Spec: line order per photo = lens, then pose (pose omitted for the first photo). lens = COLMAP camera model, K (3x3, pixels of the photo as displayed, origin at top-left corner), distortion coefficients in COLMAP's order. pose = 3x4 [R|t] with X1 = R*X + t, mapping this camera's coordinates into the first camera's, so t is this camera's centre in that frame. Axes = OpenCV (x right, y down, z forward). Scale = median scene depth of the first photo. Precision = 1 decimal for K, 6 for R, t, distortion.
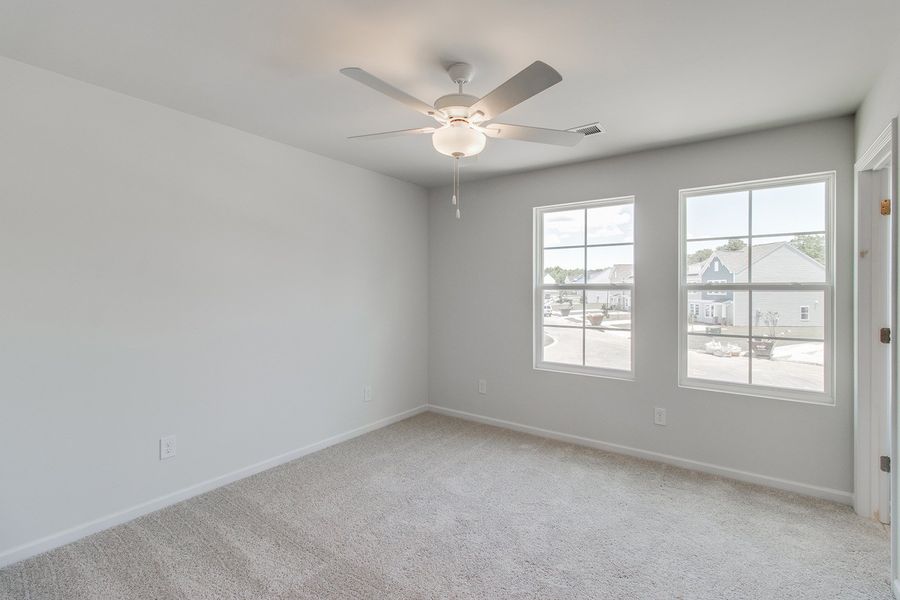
lens RADIAL K [[375.6, 0, 467.4], [0, 375.6, 289.9], [0, 0, 1]] dist [-0.032521, -0.000639]
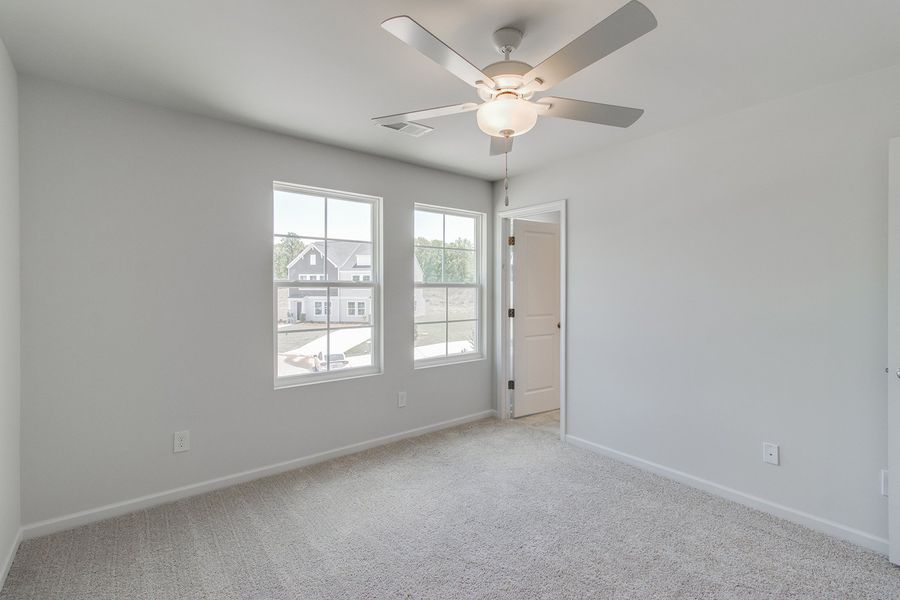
lens RADIAL K [[455.1, 0, 433.9], [0, 455.1, 288.9], [0, 0, 1]] dist [-0.025326, -0.000470]
pose [[0.255000, -0.002502, 0.966938, -0.708931], [-0.001236, 0.999995, 0.002913, 0.000560], [-0.966940, -0.001938, 0.254996, 0.493811]]
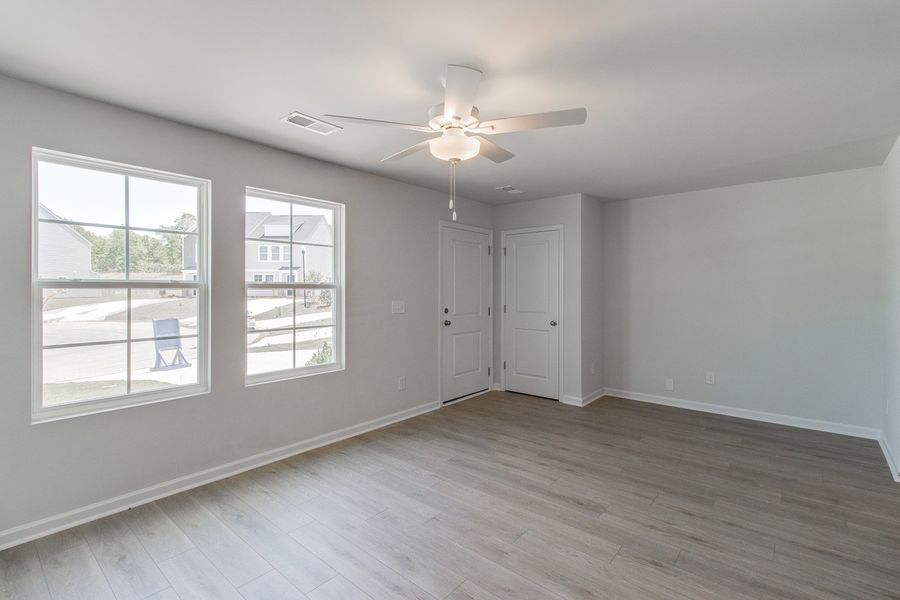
lens RADIAL K [[417.8, 0, 450.0], [0, 417.8, 291.5], [0, 0, 1]] dist [0.010796, -0.001510]
pose [[0.119533, -0.006672, 0.992808, -0.400459], [0.000013, 0.999977, 0.006719, 0.001041], [-0.992830, -0.000790, 0.119530, 0.279433]]
